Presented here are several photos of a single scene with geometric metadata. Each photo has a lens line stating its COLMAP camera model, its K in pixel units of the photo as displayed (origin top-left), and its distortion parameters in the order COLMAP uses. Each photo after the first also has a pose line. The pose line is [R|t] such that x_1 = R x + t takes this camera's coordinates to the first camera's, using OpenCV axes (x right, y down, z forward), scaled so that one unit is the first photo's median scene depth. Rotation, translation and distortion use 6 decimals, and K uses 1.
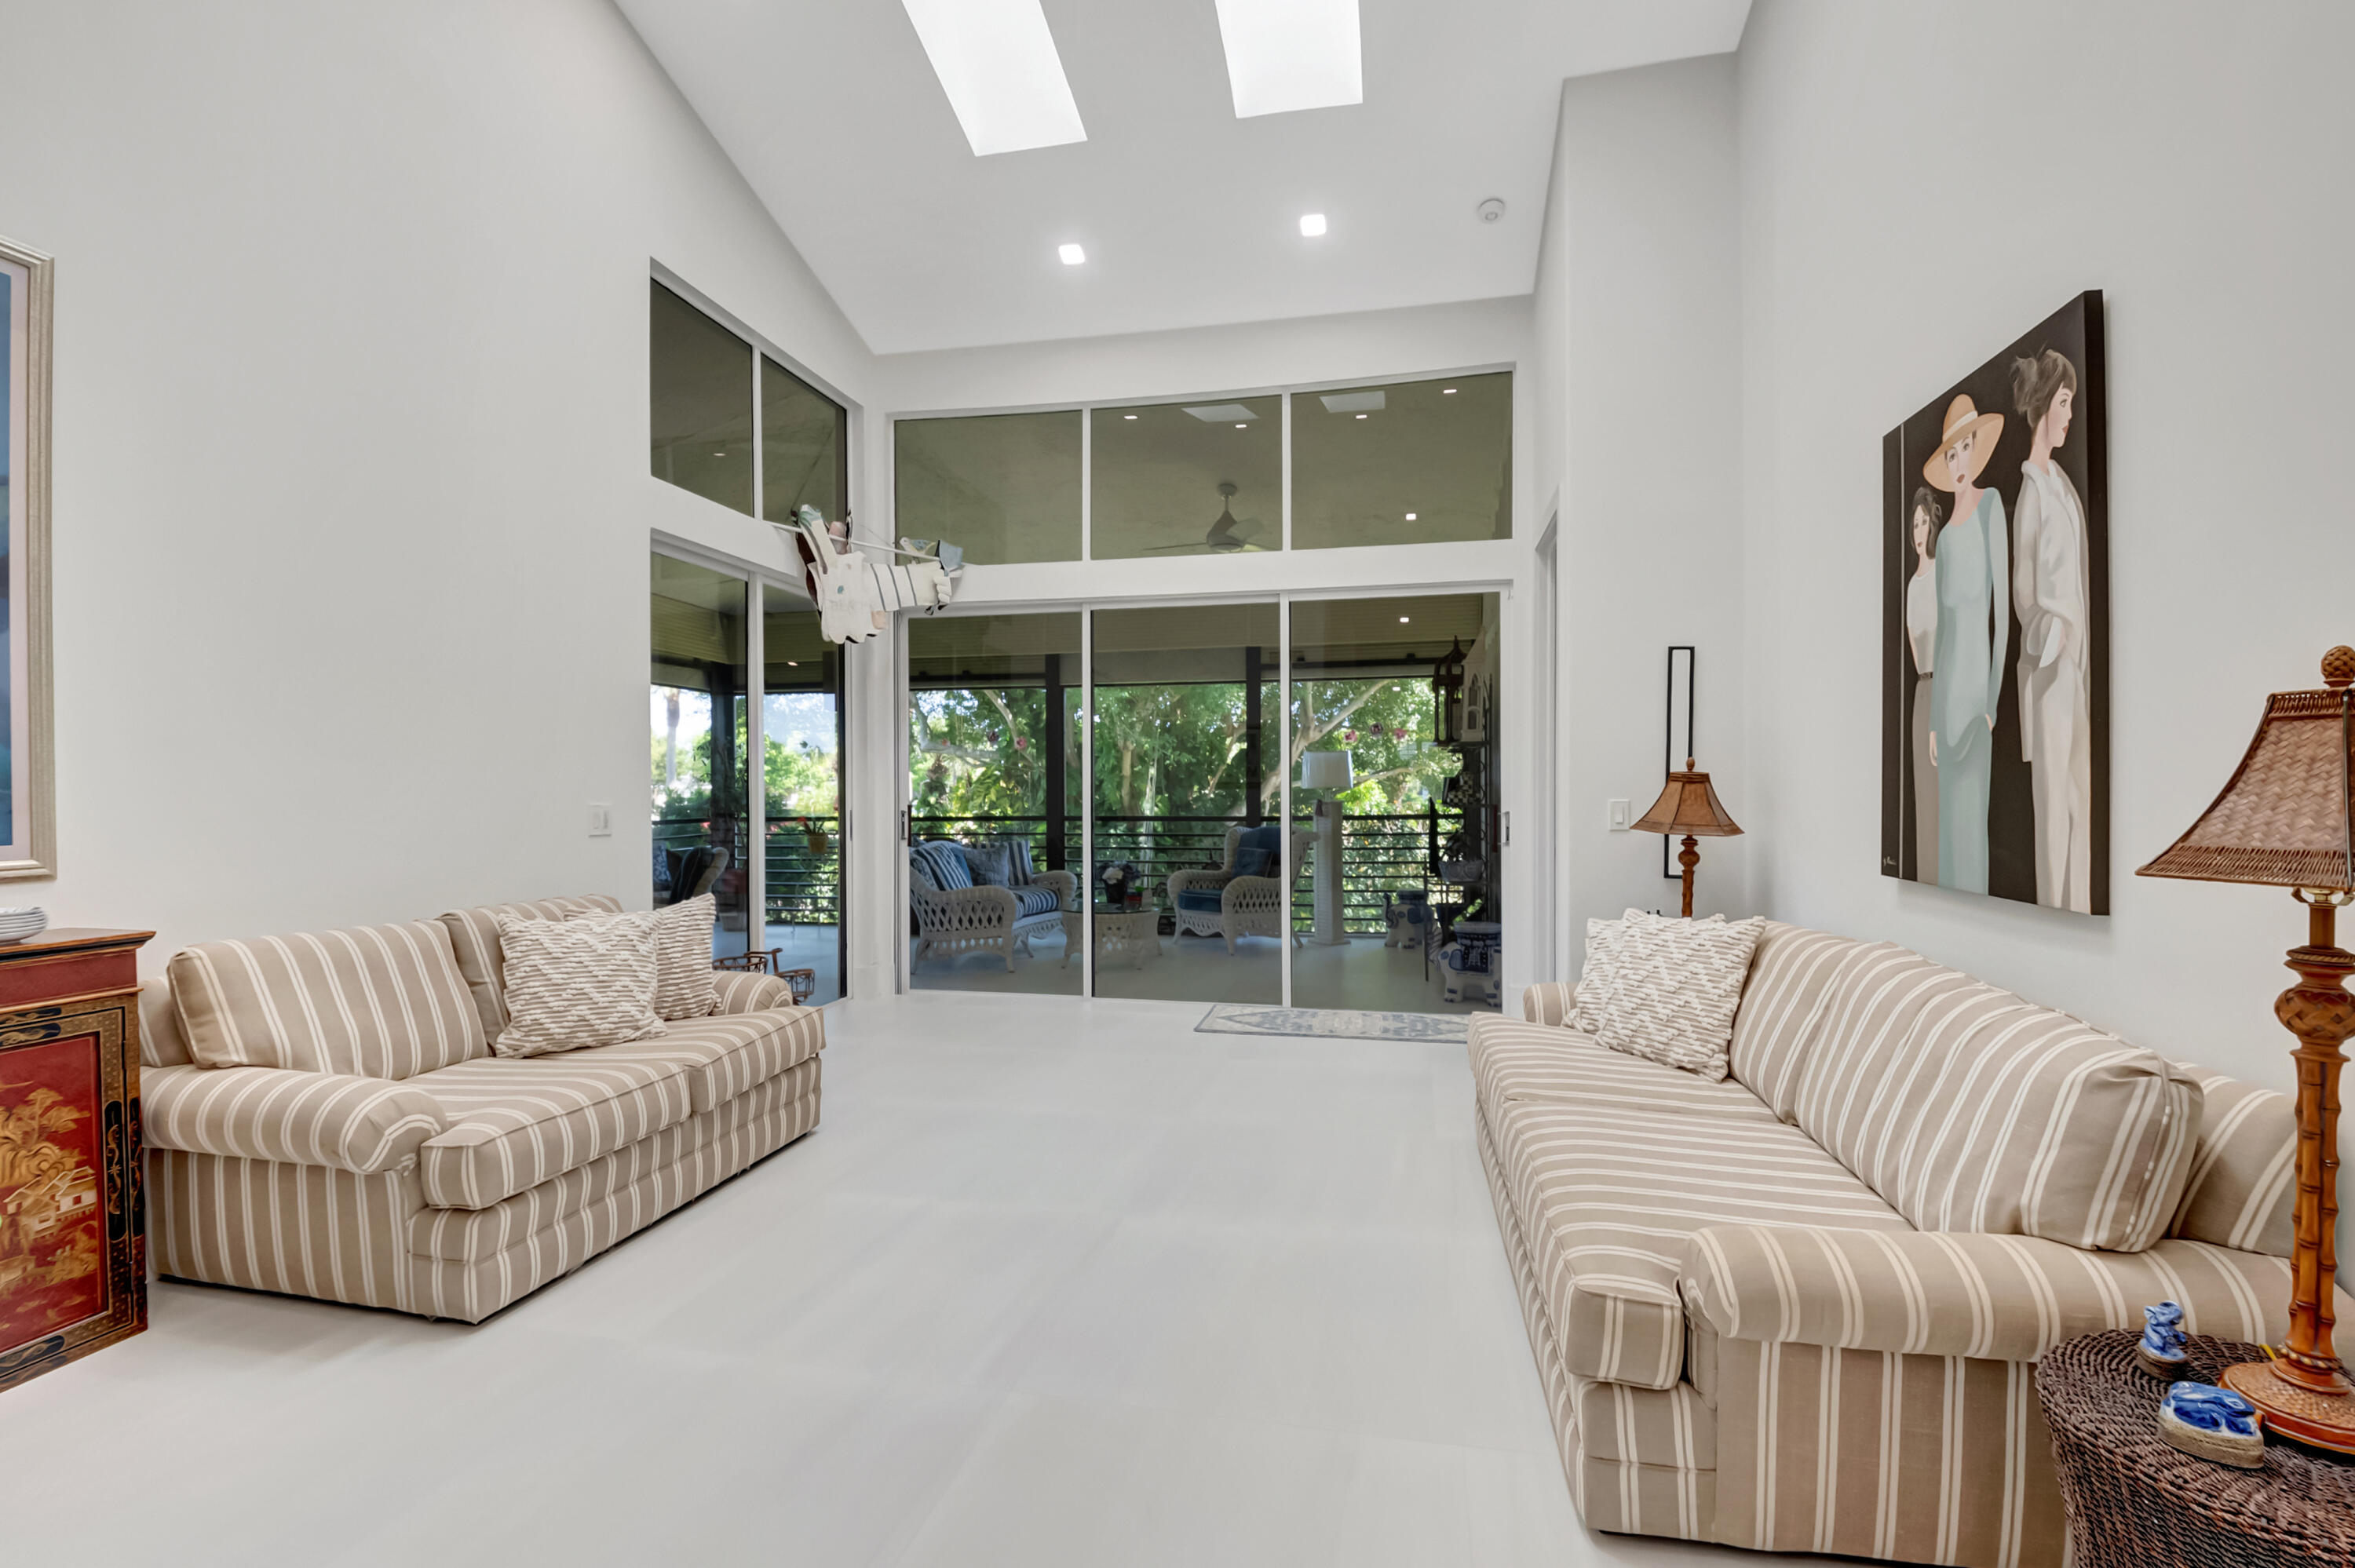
lens RADIAL K [[1056.8, 0, 1183.9], [0, 1056.8, 805.4], [0, 0, 1]] dist [-0.004034, -0.012389]
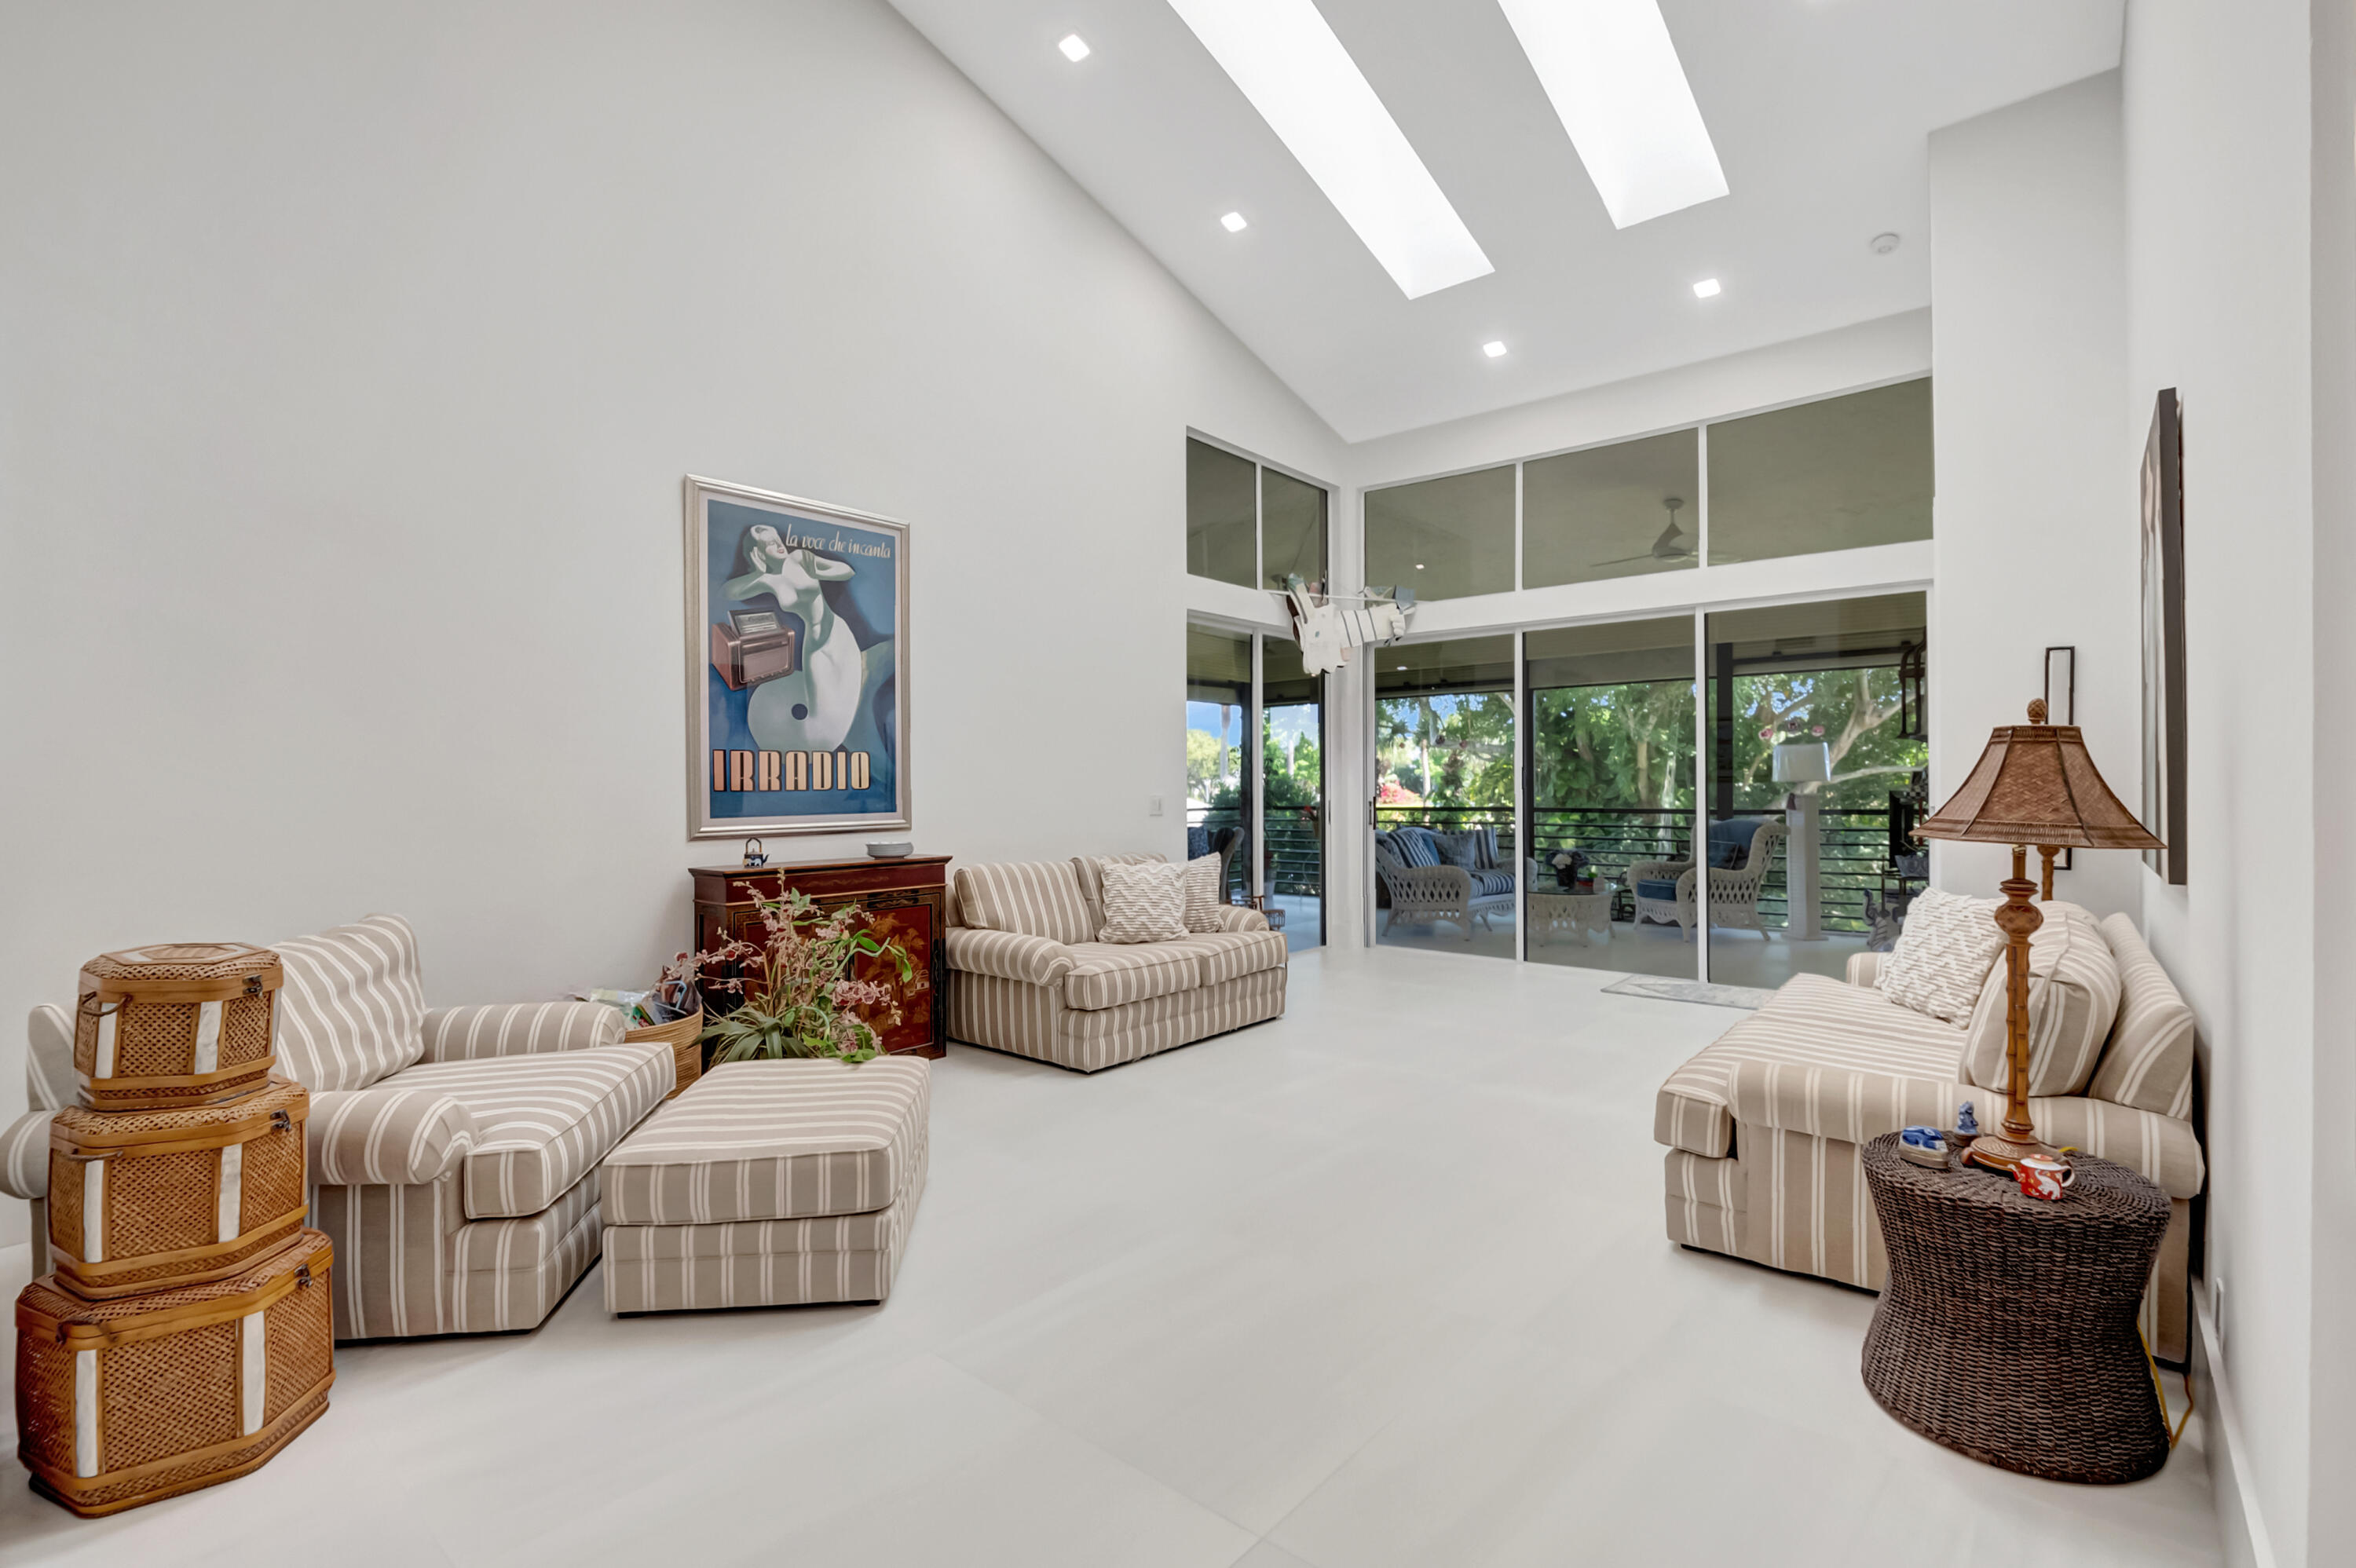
lens RADIAL K [[1075.9, 0, 1177.7], [0, 1075.9, 754.5], [0, 0, 1]] dist [-0.000625, -0.018655]
pose [[0.878627, -0.013499, -0.477317, 0.234411], [-0.006191, 0.999194, -0.039654, 0.003669], [0.477468, 0.037796, 0.877836, -0.381994]]
